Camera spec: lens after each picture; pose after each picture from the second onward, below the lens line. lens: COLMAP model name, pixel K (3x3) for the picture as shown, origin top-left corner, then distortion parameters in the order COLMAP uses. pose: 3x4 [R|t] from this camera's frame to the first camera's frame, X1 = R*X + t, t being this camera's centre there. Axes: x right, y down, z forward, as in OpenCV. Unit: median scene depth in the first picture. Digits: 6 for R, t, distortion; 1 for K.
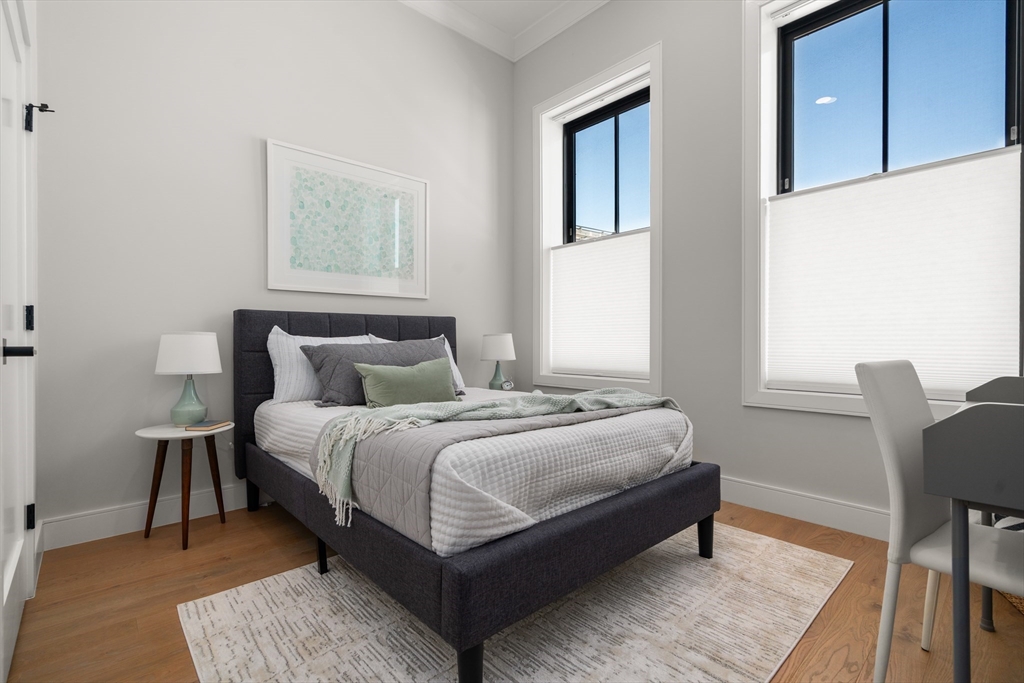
lens RADIAL K [[470.5, 0, 515.0], [0, 470.5, 343.4], [0, 0, 1]] dist [-0.000650, 0.002776]
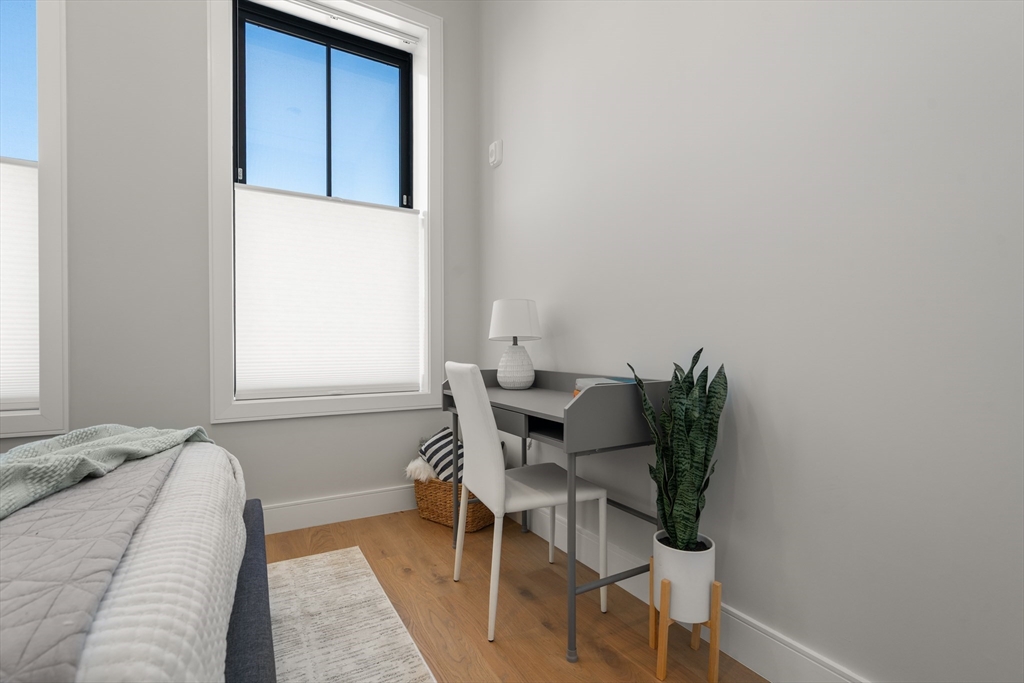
lens RADIAL K [[470.5, 0, 508.4], [0, 470.5, 341.9], [0, 0, 1]] dist [-0.000650, 0.002776]
pose [[0.228522, 0.002979, 0.973534, -0.286339], [0.004088, 0.999984, -0.004020, -0.009043], [-0.973530, 0.004899, 0.228506, 0.420453]]
